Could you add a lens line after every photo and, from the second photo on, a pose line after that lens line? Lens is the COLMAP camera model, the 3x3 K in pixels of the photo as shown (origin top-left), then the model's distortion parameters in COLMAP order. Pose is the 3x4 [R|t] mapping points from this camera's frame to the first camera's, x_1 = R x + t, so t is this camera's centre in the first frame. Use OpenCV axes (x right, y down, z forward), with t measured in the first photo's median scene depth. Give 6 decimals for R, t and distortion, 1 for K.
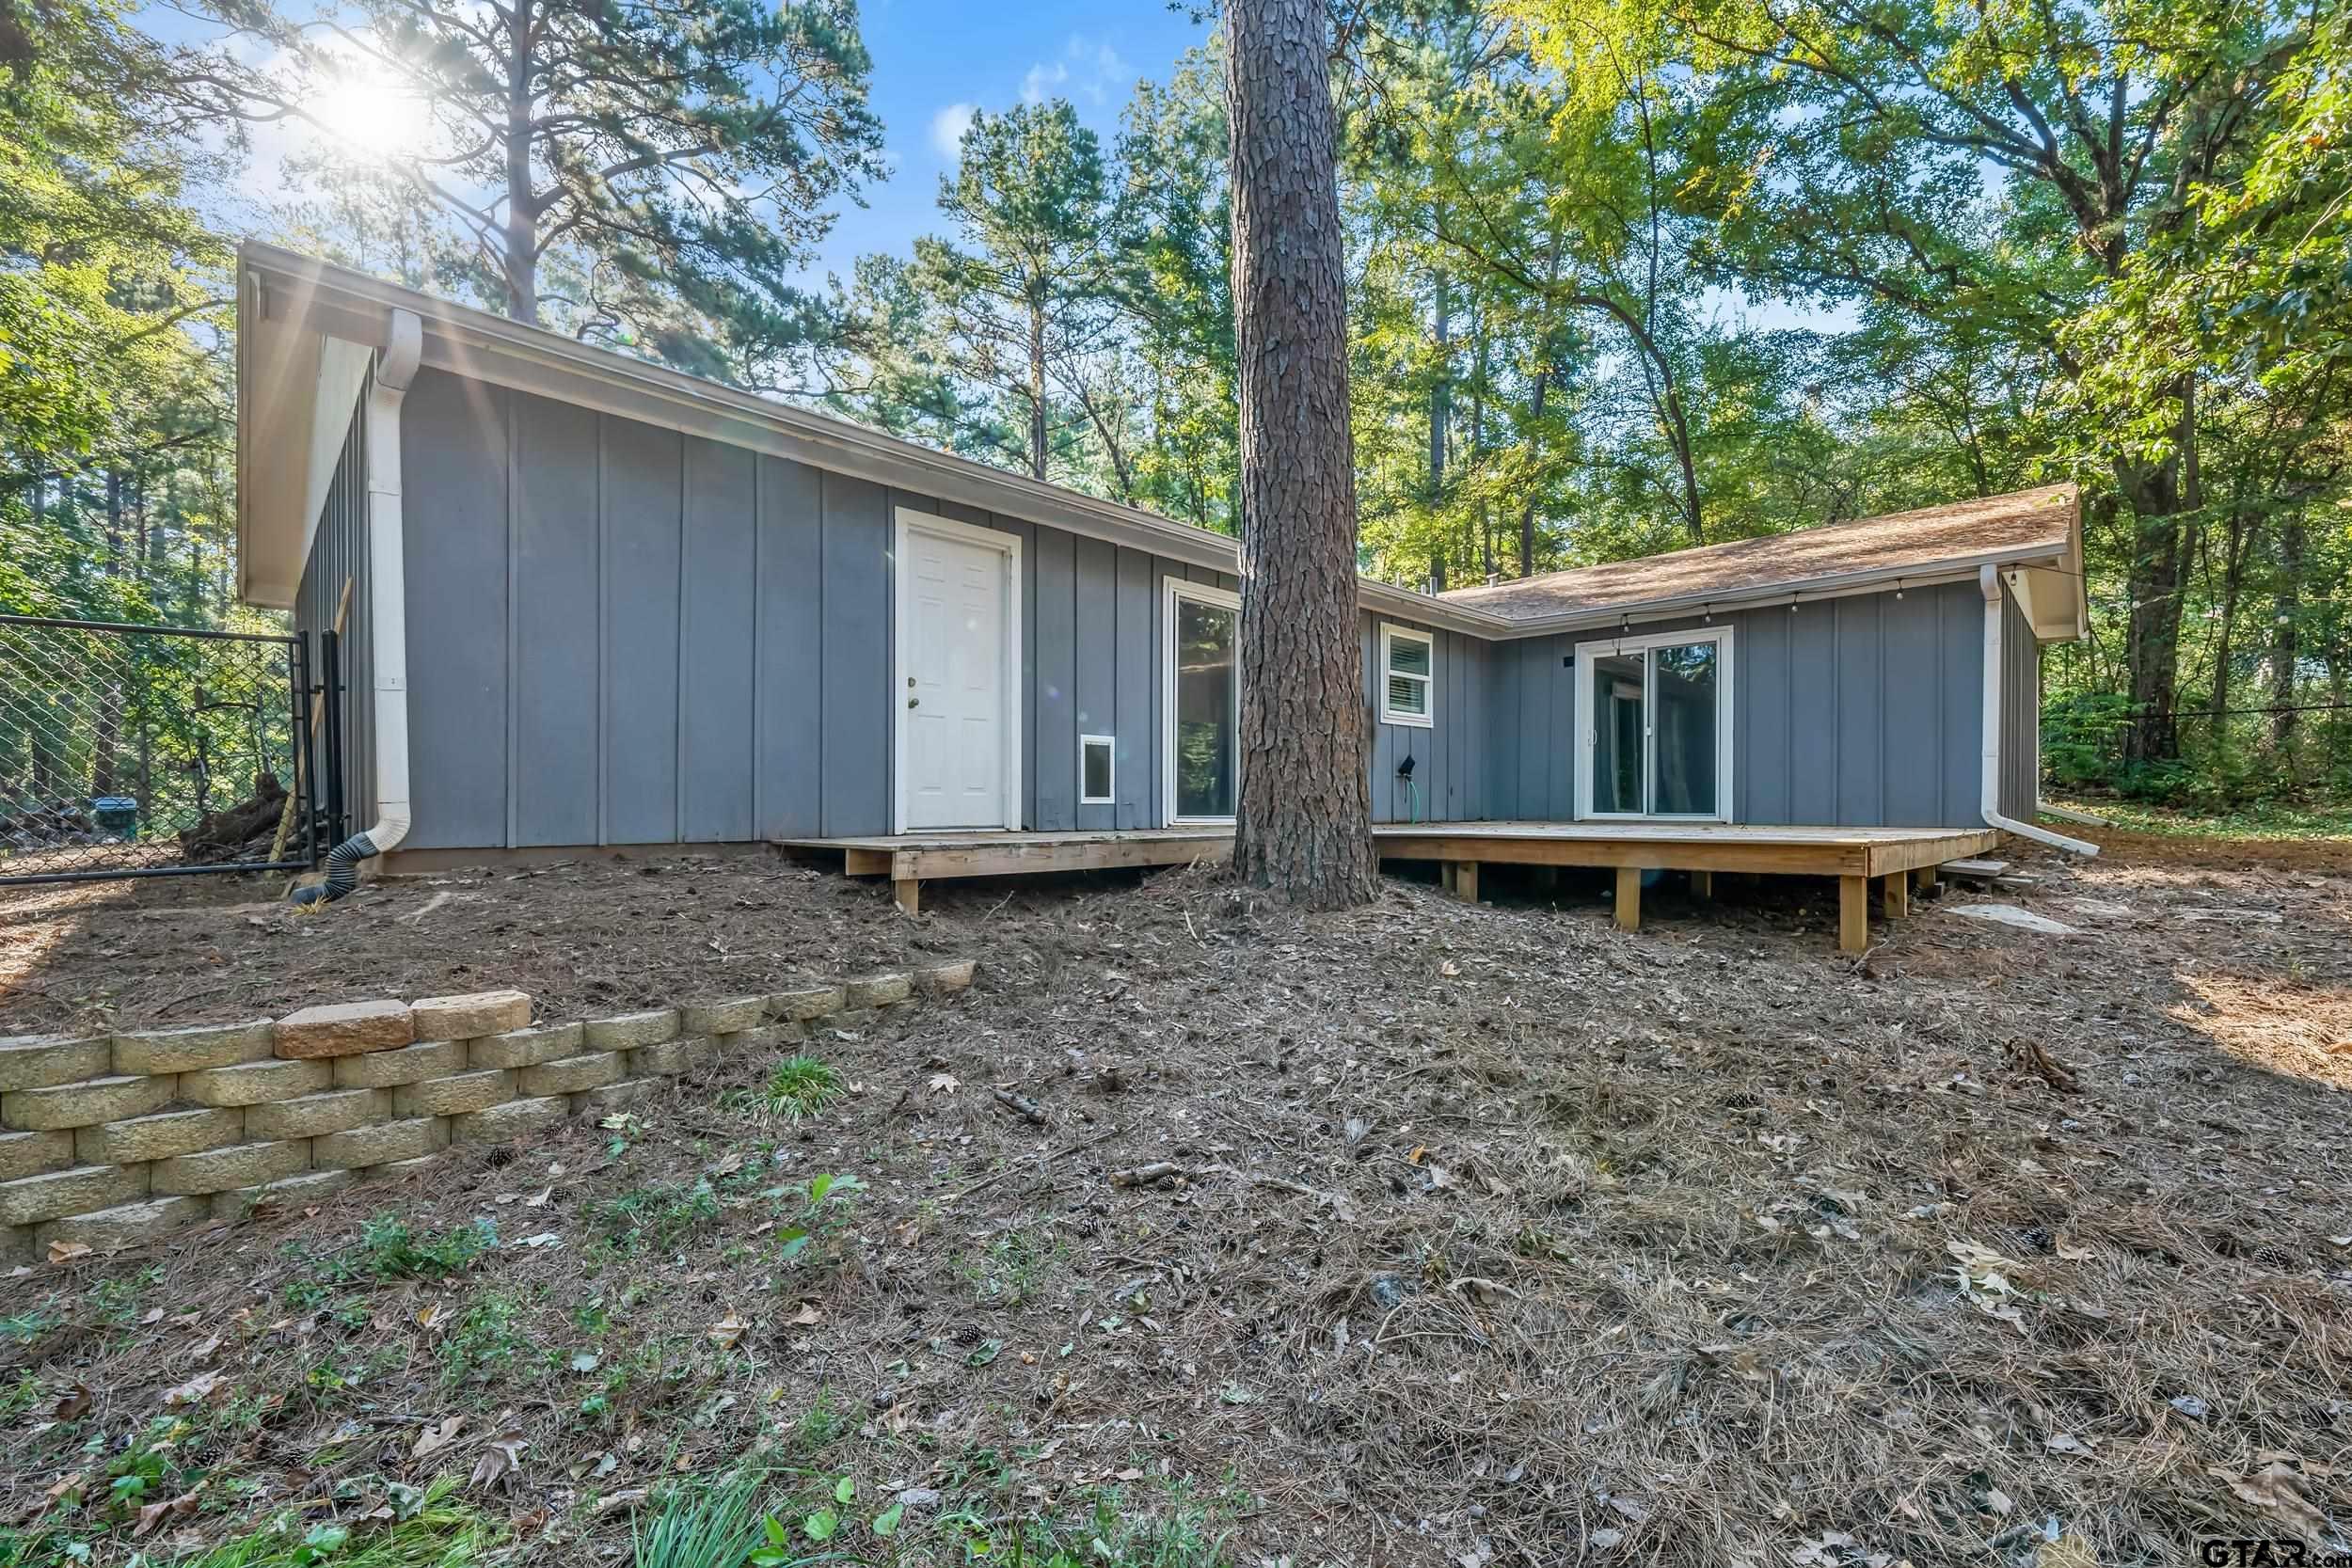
lens RADIAL K [[957.6, 0, 1176.7], [0, 957.6, 817.5], [0, 0, 1]] dist [-0.011524, -0.000155]
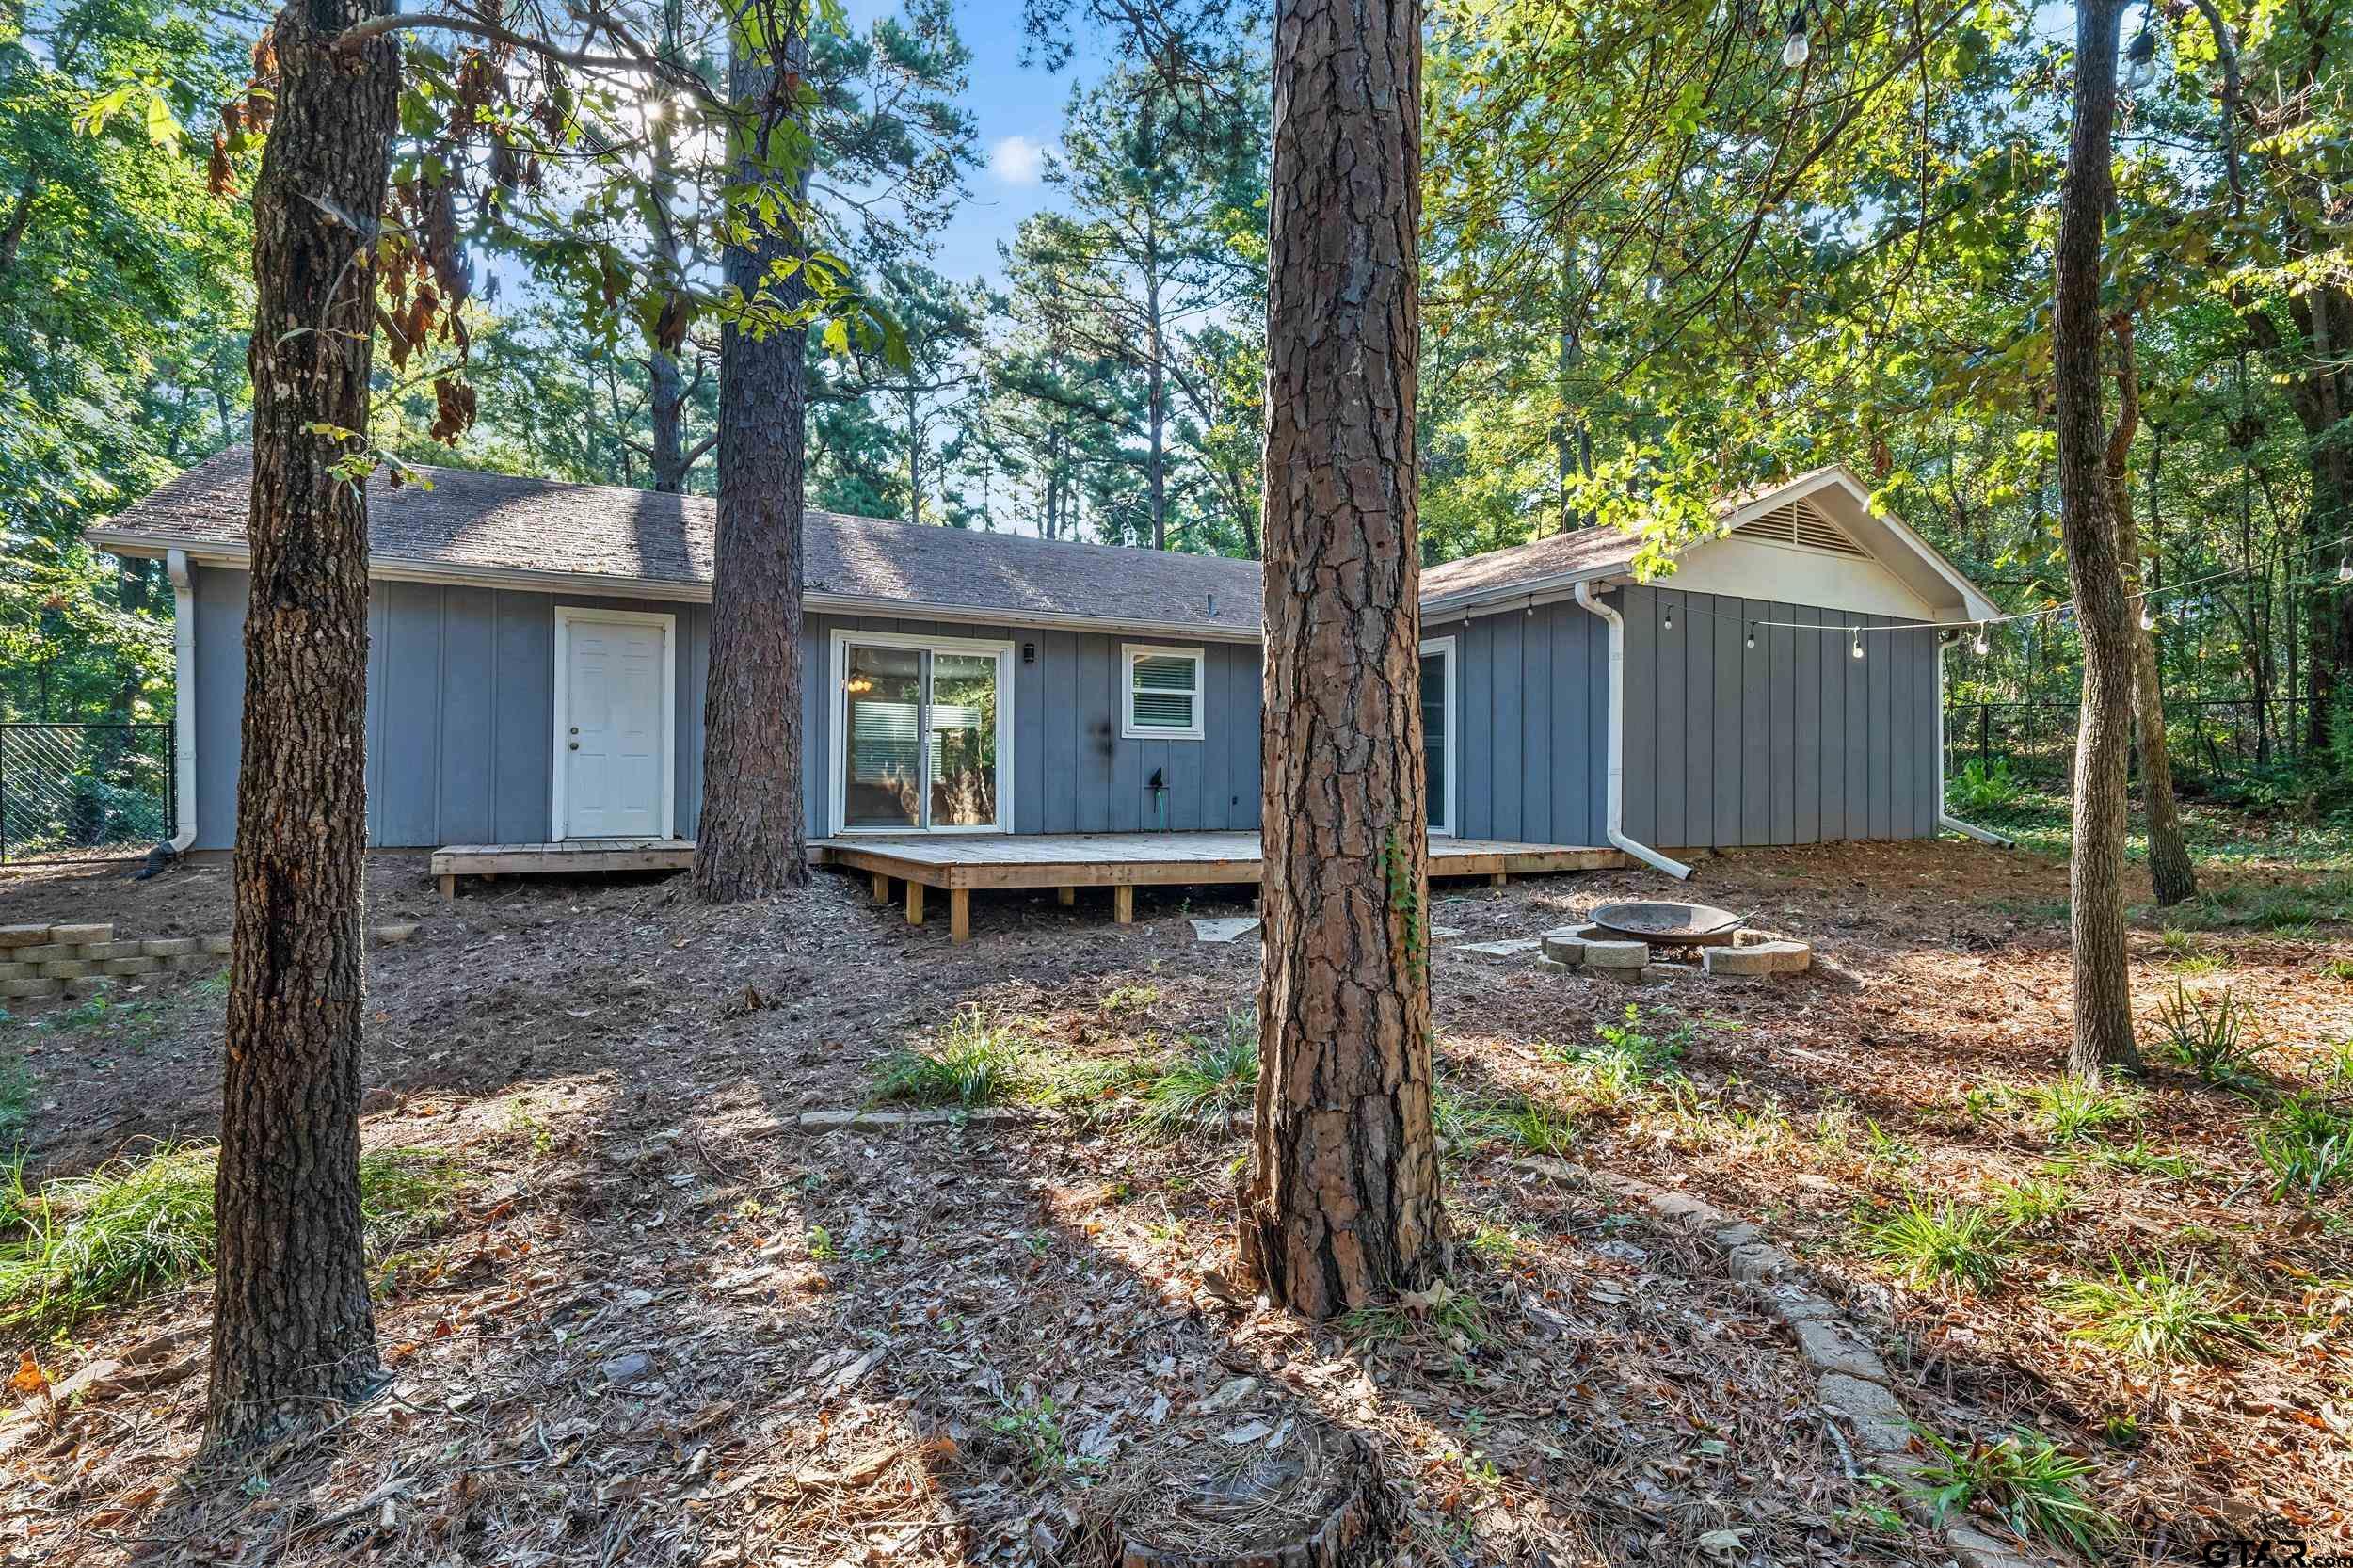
lens RADIAL K [[1144.5, 0, 1175.1], [0, 1144.5, 782.0], [0, 0, 1]] dist [-0.000359, -0.000154]
pose [[0.955976, 0.004394, -0.293413, 0.625074], [-0.009212, 0.999844, -0.015039, -0.030730], [0.293301, 0.017080, 0.955868, -0.194345]]
